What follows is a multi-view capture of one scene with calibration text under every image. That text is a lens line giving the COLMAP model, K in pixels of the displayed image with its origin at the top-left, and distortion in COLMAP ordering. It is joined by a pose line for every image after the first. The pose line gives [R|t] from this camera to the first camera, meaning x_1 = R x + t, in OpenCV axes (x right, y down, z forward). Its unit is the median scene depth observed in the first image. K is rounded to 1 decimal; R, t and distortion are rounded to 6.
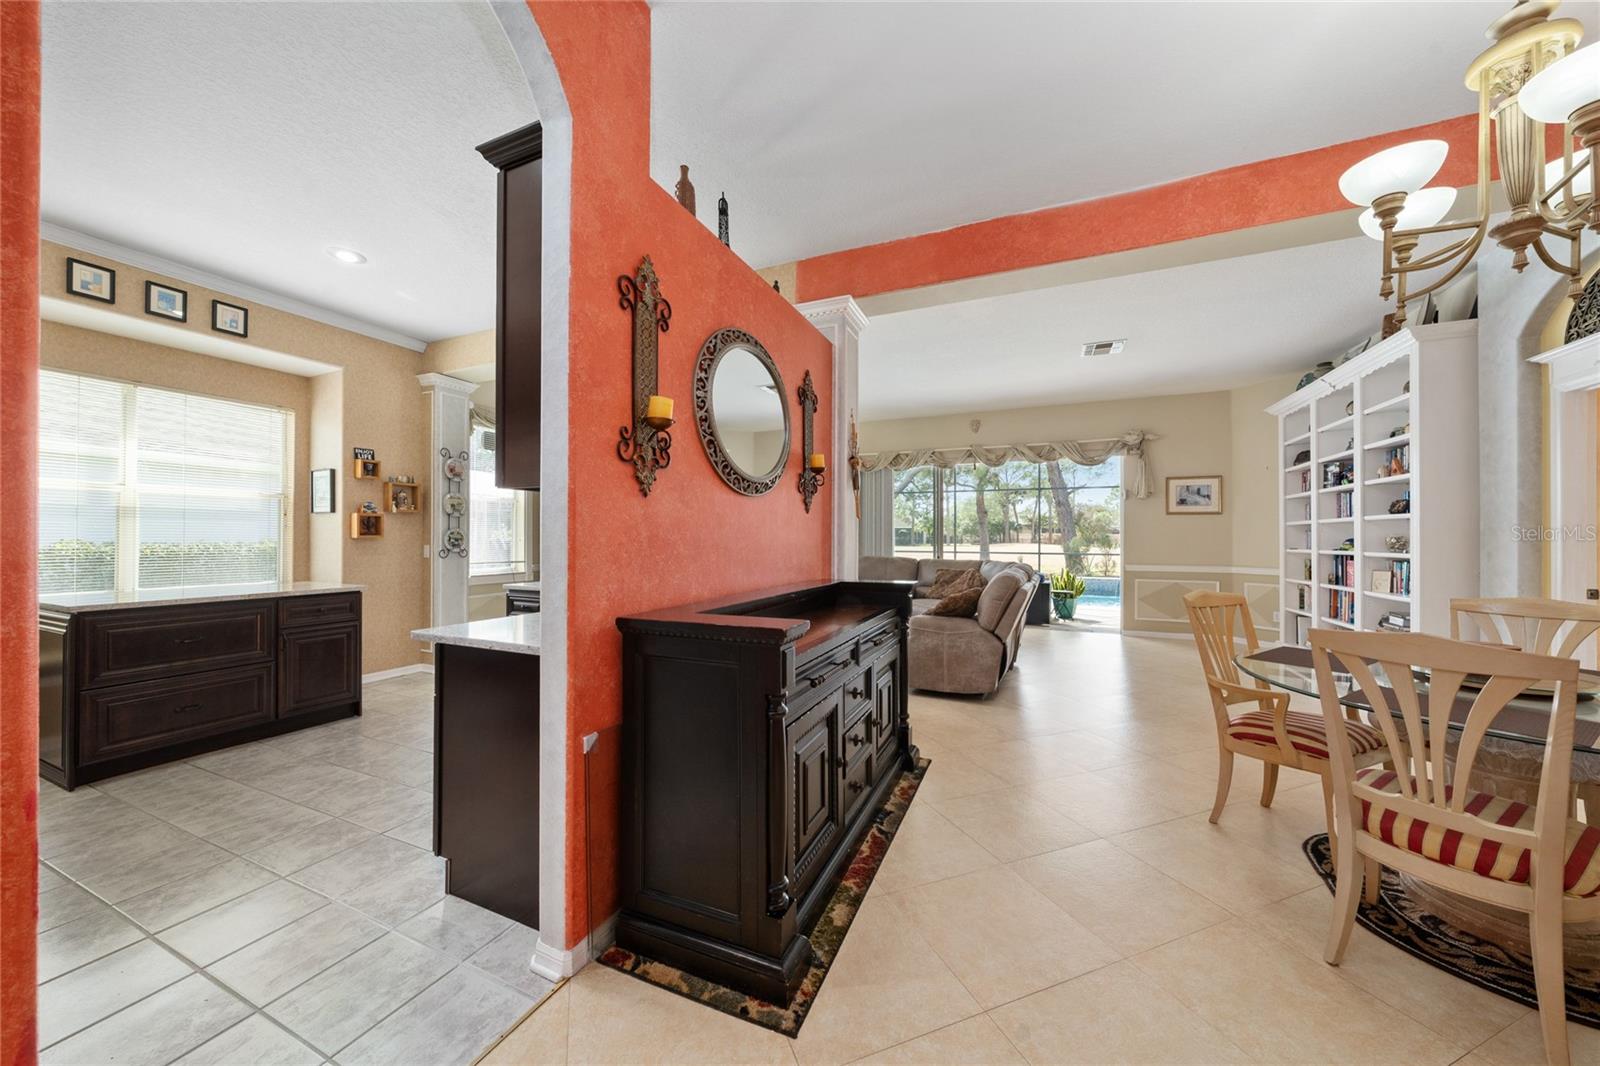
lens RADIAL K [[552.7, 0, 795.1], [0, 552.7, 532.7], [0, 0, 1]] dist [-0.000889, -0.000214]
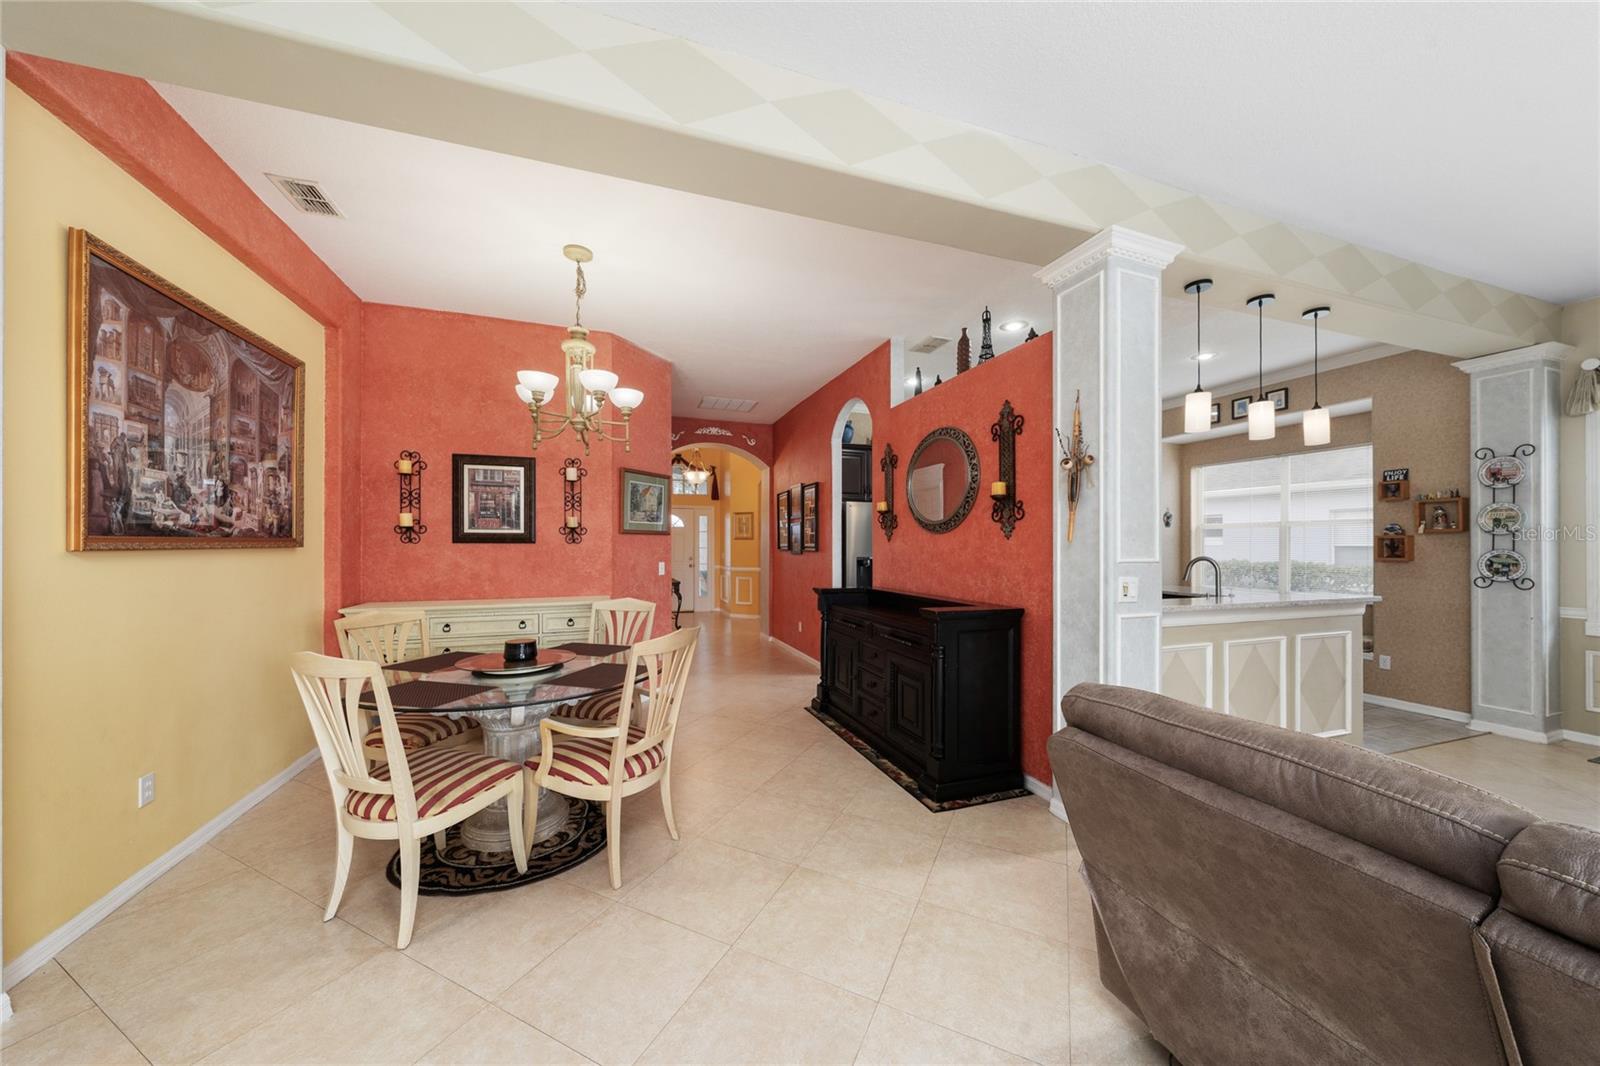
lens RADIAL K [[552.7, 0, 796.7], [0, 552.7, 545.5], [0, 0, 1]] dist [-0.000889, -0.000214]
pose [[-0.728128, -0.005366, -0.685420, 0.614836], [0.002605, 0.999940, -0.010595, -0.008360], [0.685436, -0.009500, -0.728071, 0.902019]]
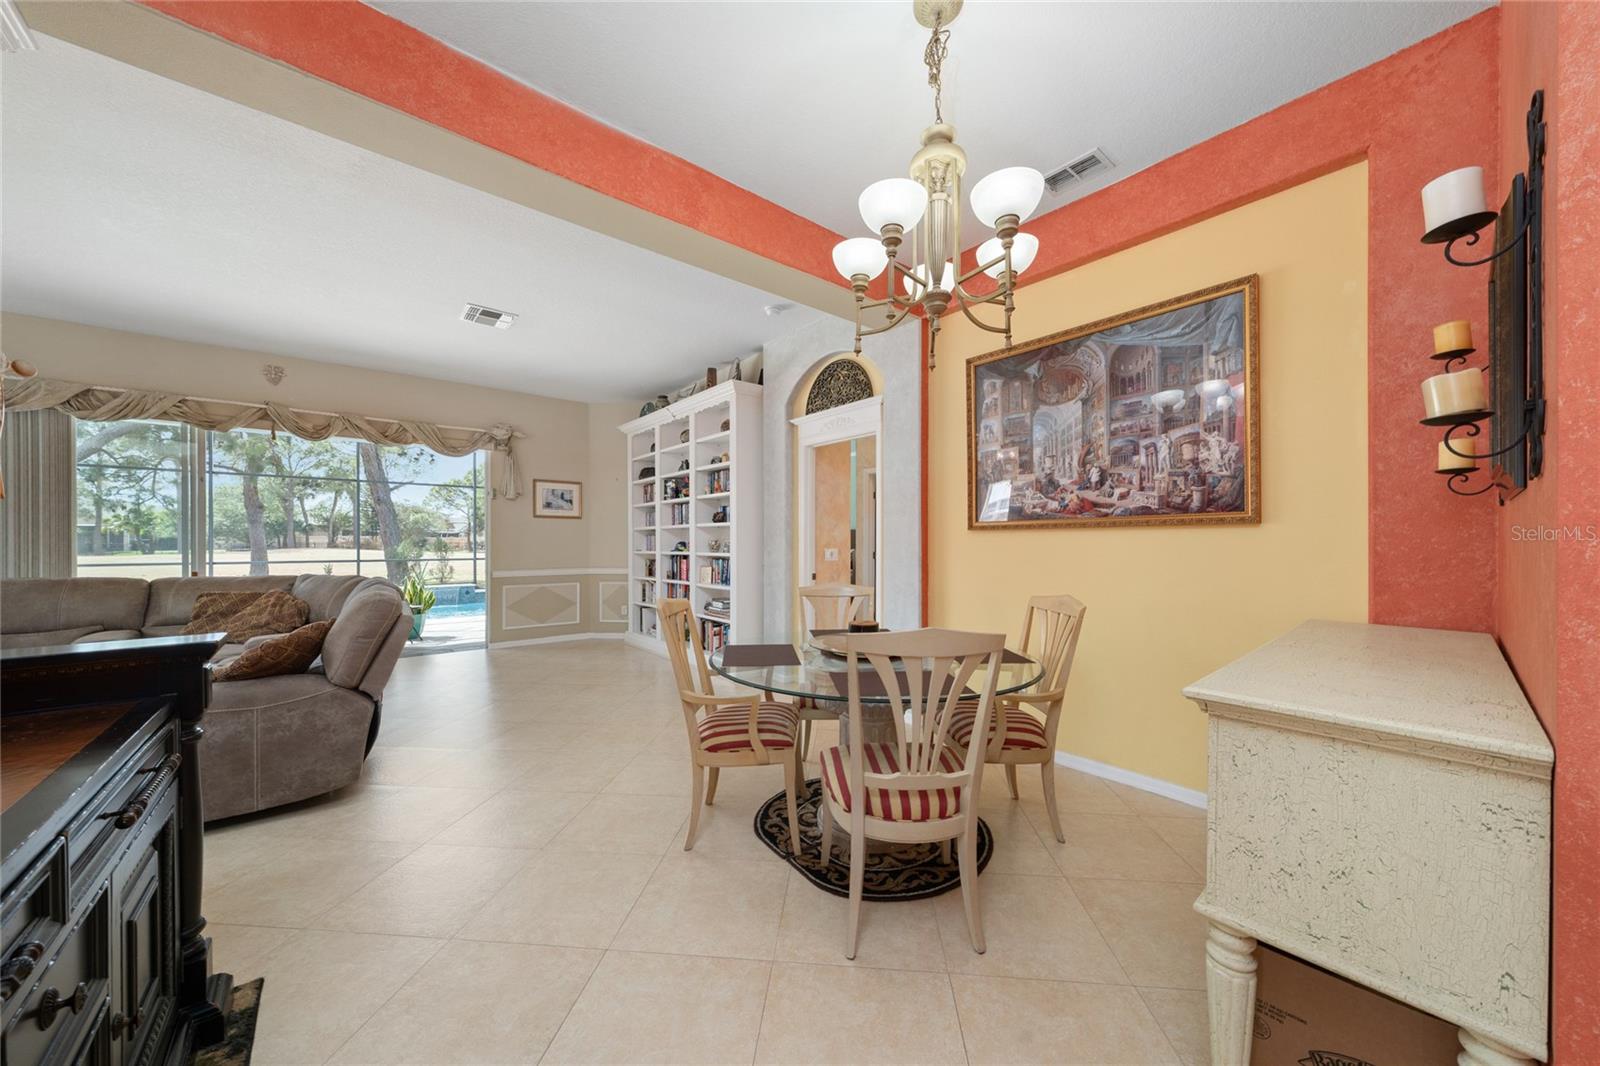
lens RADIAL K [[552.7, 0, 803.2], [0, 552.7, 542.9], [0, 0, 1]] dist [-0.000889, -0.000214]
pose [[0.435816, -0.004452, 0.900025, 0.004686], [-0.006897, 0.999942, 0.008286, 0.001349], [-0.900009, -0.009819, 0.435760, 0.198735]]
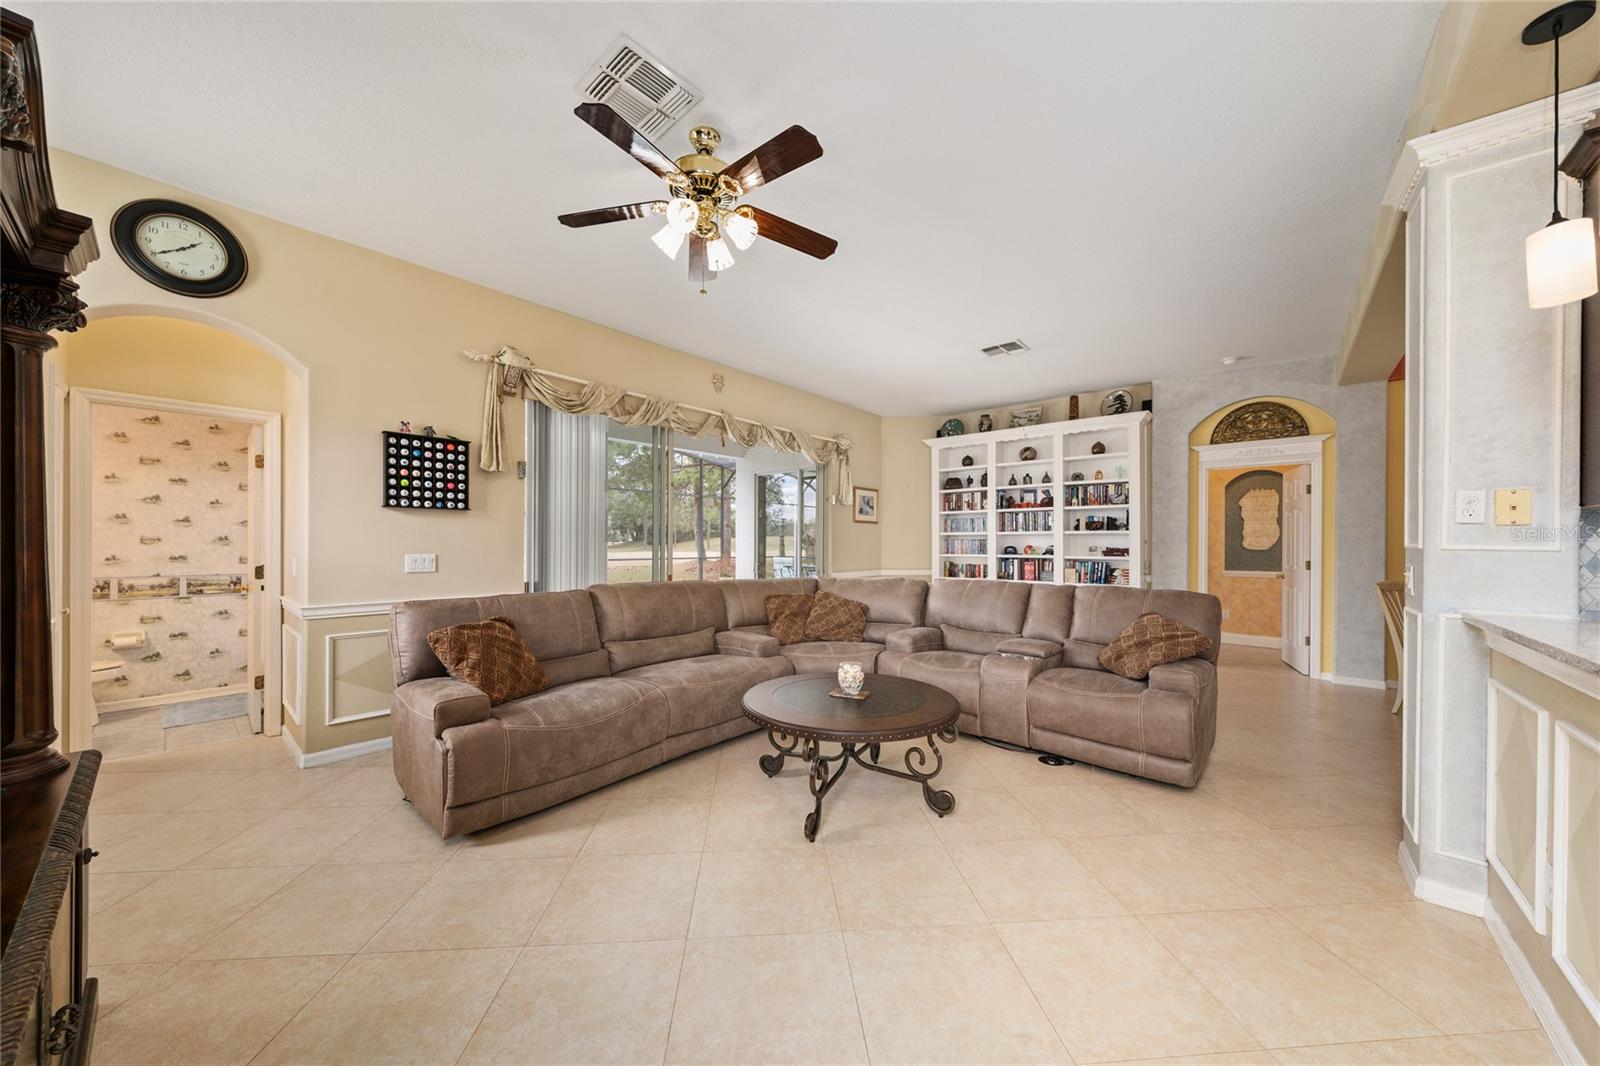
lens RADIAL K [[552.7, 0, 795.6], [0, 552.7, 541.6], [0, 0, 1]] dist [-0.000889, -0.000214]
pose [[0.280047, 0.000322, 0.959986, -0.476999], [-0.013113, 0.999908, 0.003490, 0.002209], [-0.959897, -0.013566, 0.280025, 1.085153]]
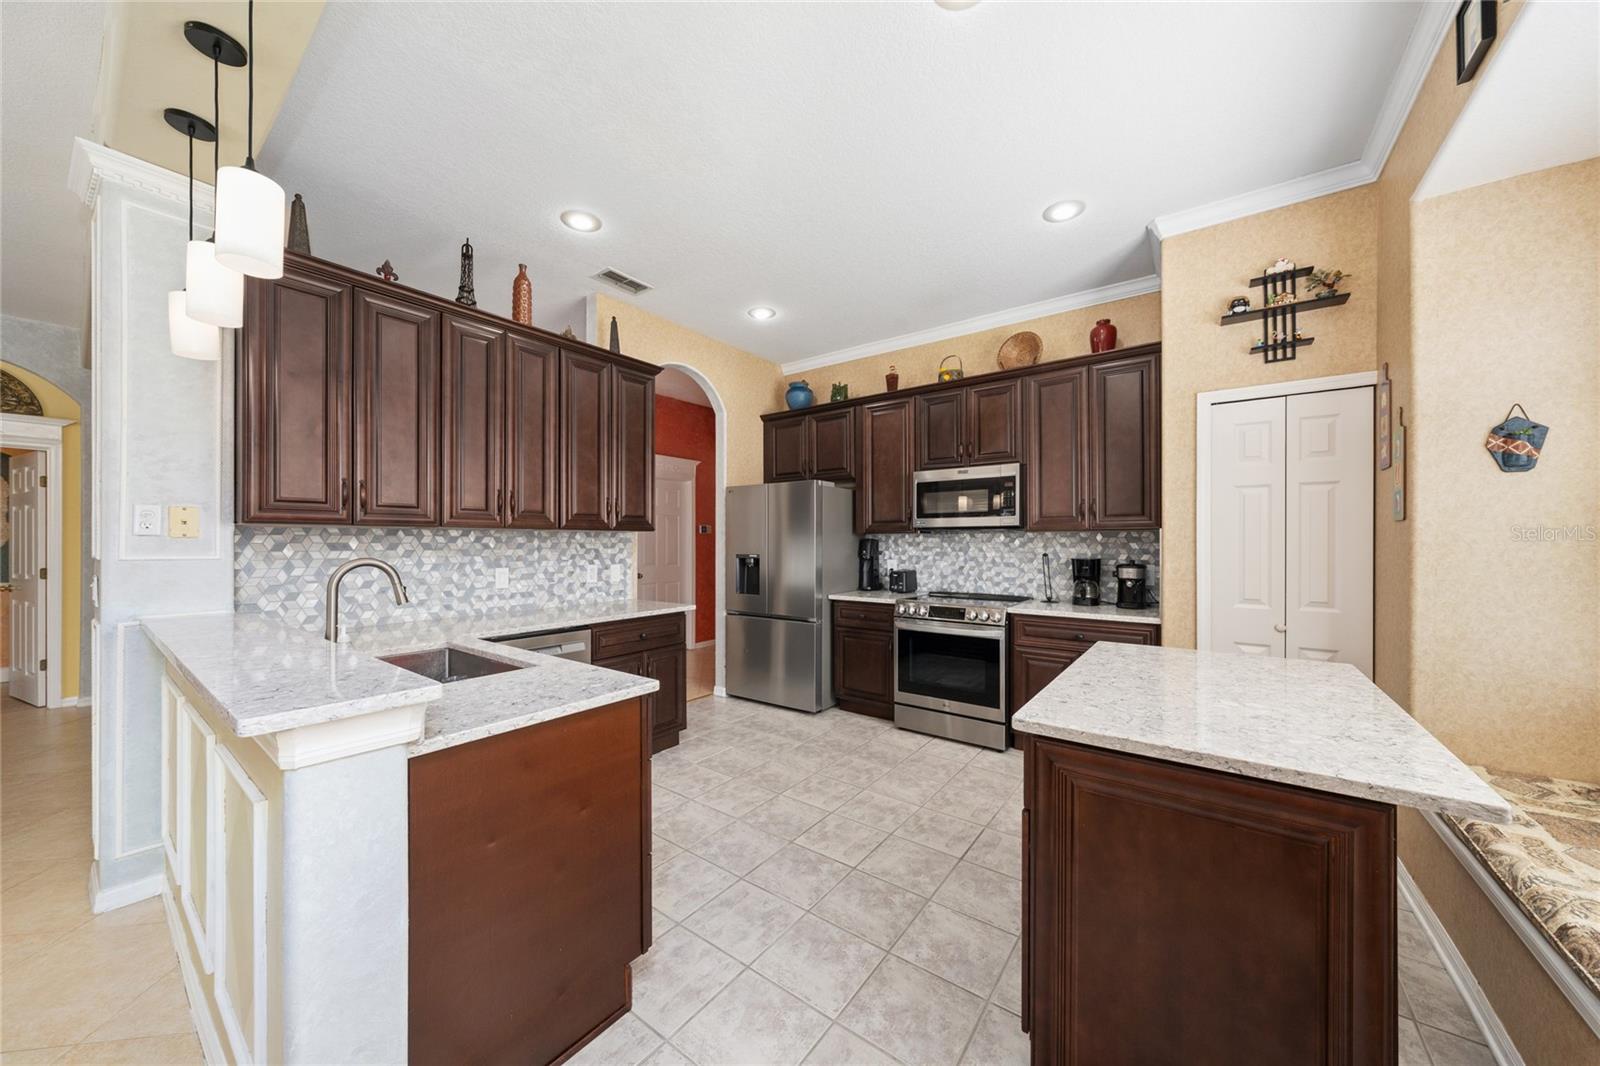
lens RADIAL K [[552.7, 0, 801.4], [0, 552.7, 542.0], [0, 0, 1]] dist [-0.000889, -0.000214]
pose [[-0.977985, -0.002711, 0.208656, -0.541249], [-0.004547, 0.999955, -0.008321, -0.009272], [-0.208624, -0.009086, -0.977954, 1.043376]]
